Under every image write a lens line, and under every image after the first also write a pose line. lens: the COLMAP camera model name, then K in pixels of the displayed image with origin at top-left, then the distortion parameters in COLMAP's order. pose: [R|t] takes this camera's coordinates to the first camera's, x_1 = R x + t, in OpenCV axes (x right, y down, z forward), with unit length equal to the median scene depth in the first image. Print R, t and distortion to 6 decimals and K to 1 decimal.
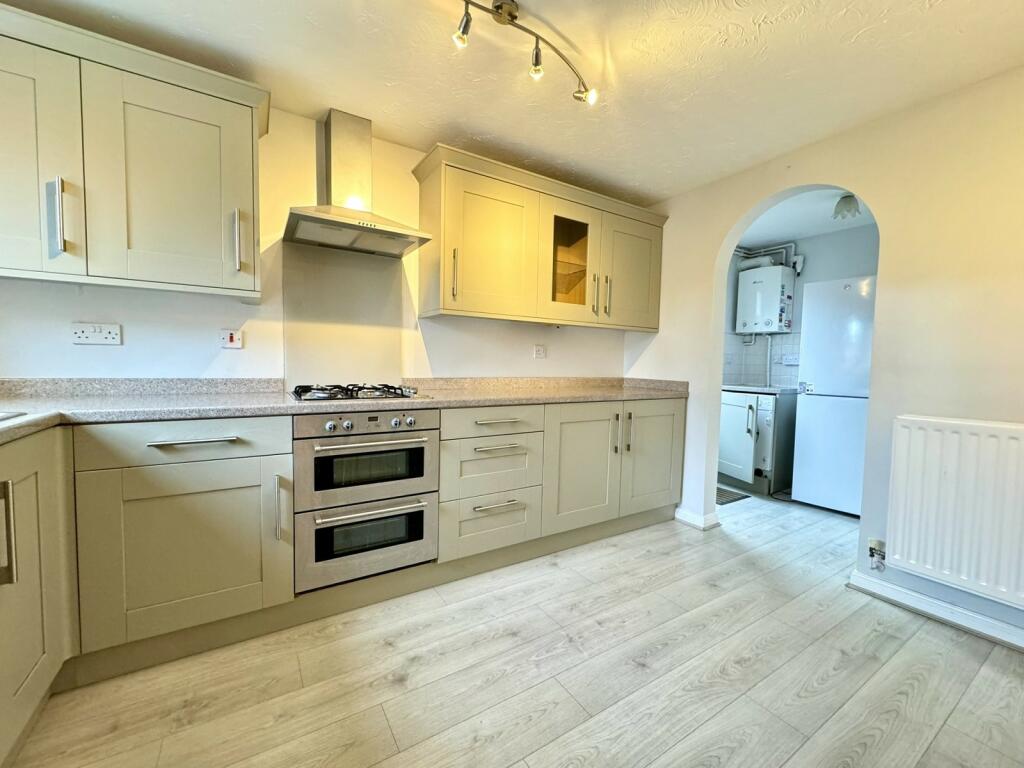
lens RADIAL K [[409.9, 0, 517.6], [0, 409.9, 383.8], [0, 0, 1]] dist [-0.003343, -0.000547]
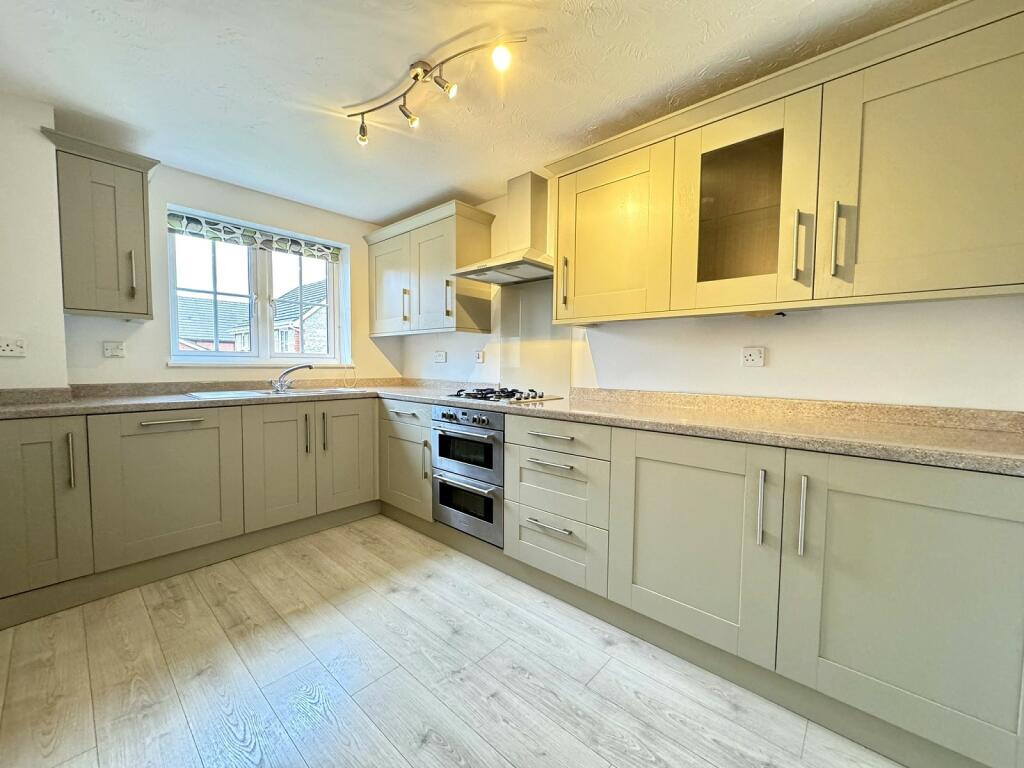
lens RADIAL K [[409.9, 0, 519.1], [0, 409.9, 385.0], [0, 0, 1]] dist [-0.003343, -0.000547]
pose [[0.276951, 0.031697, -0.960361, 0.879793], [-0.057984, 0.998186, 0.016223, -0.036058], [0.959133, 0.051193, 0.278287, 0.721189]]
